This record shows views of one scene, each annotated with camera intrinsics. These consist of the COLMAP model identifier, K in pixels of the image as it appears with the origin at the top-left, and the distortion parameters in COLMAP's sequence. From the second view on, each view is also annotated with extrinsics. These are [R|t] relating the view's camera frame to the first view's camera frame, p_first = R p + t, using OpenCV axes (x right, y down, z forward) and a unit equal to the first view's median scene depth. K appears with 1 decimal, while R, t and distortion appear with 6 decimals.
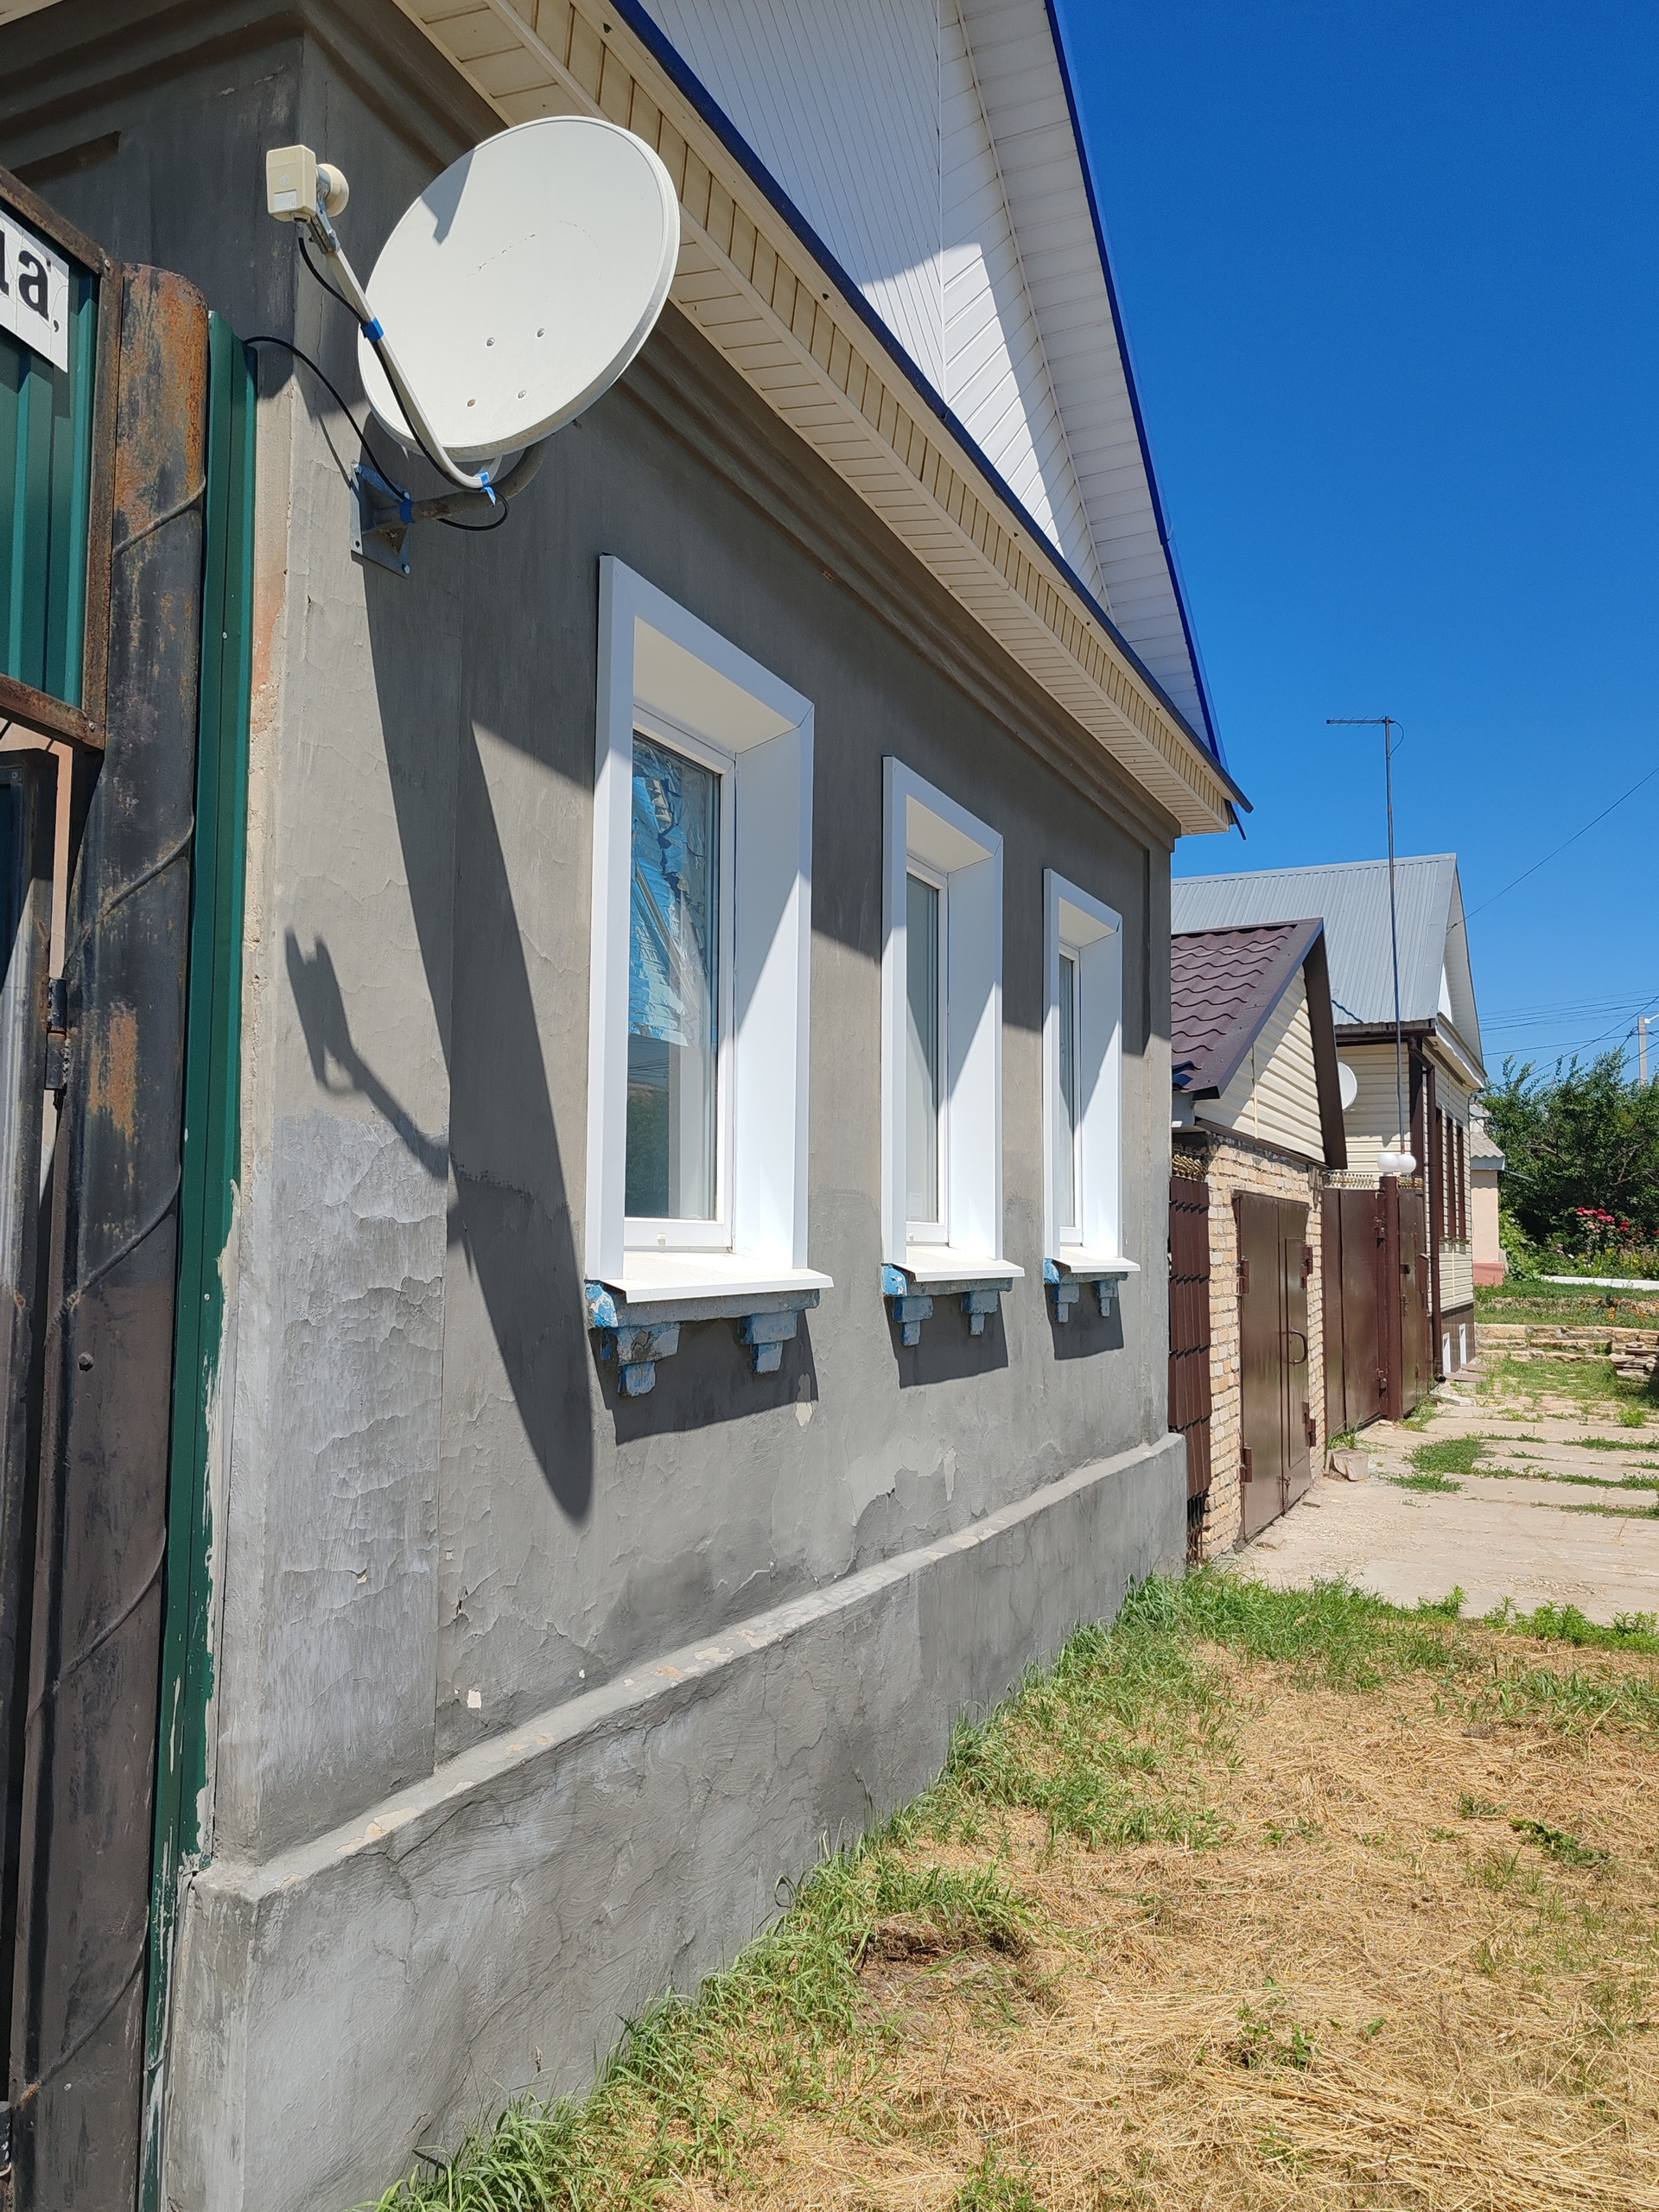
lens RADIAL K [[1684.0, 0, 829.5], [0, 1684.0, 1106.0], [0, 0, 1]] dist [0.022847, -0.007951]
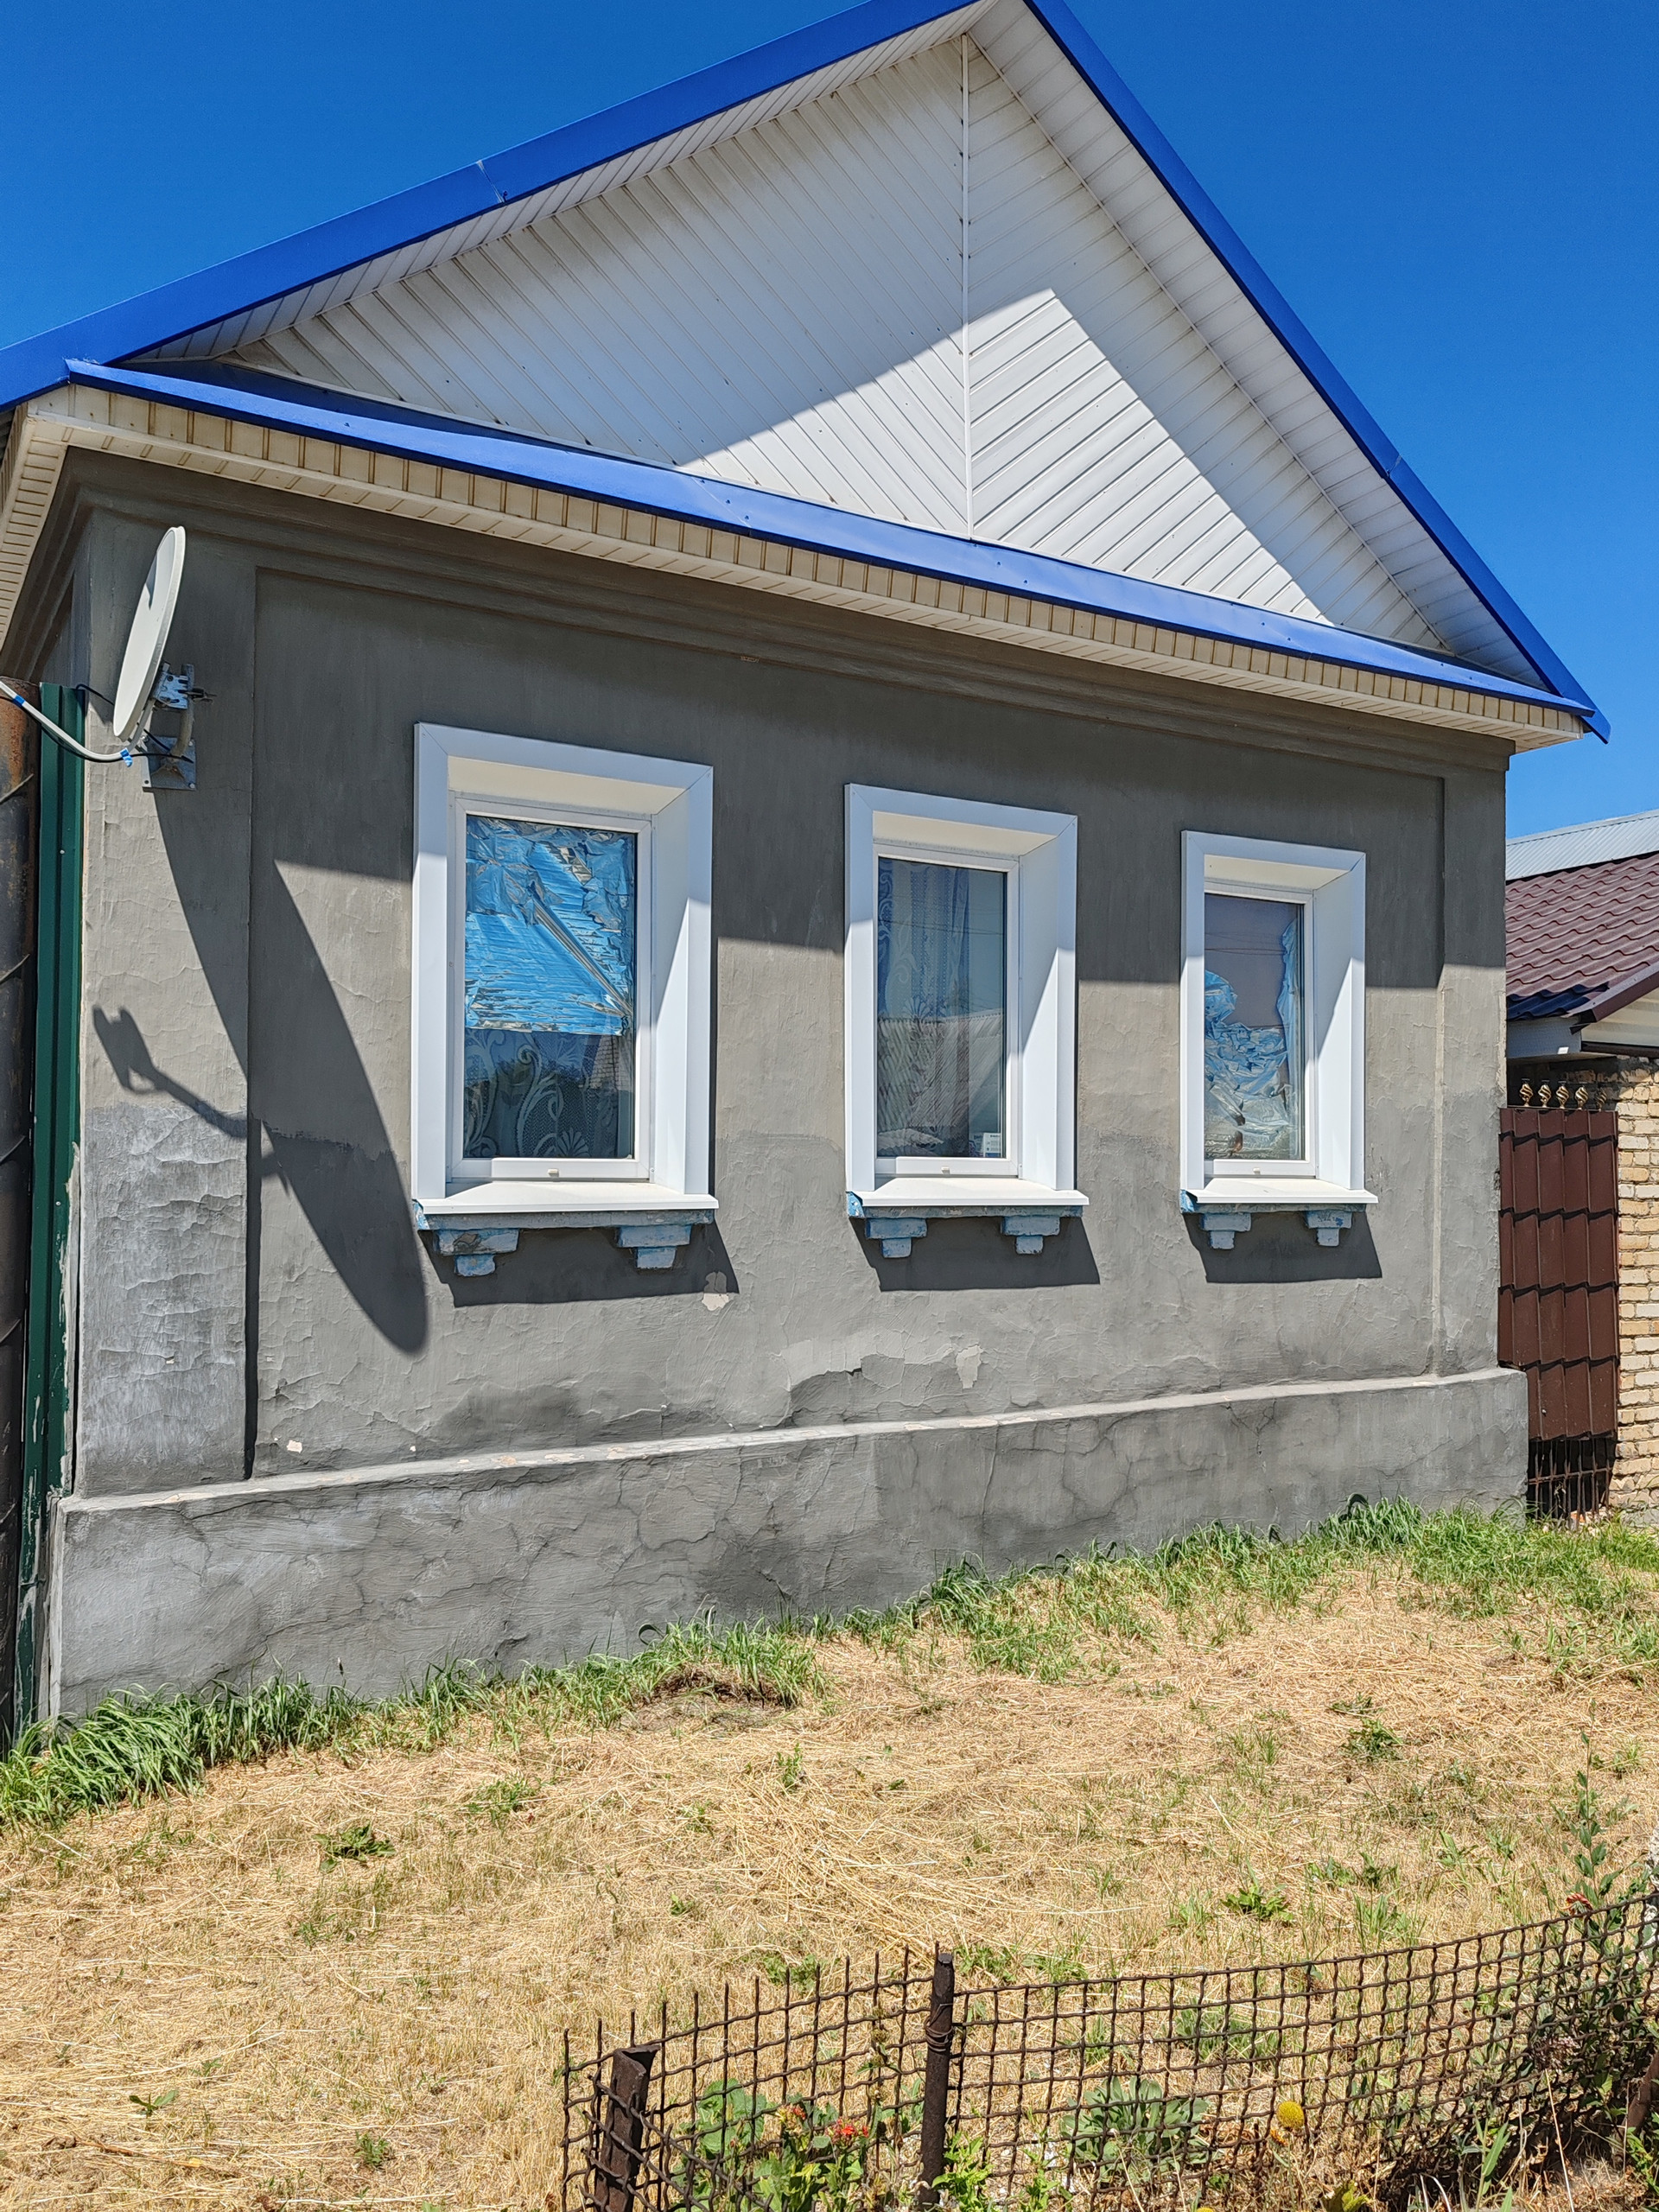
lens RADIAL K [[1684.0, 0, 829.5], [0, 1684.0, 1106.0], [0, 0, 1]] dist [0.022847, -0.007951]
pose [[0.824292, -0.020943, -0.565777, 1.163059], [0.044502, 0.998620, 0.027870, -0.009427], [0.564413, -0.048151, 0.824087, -0.065843]]
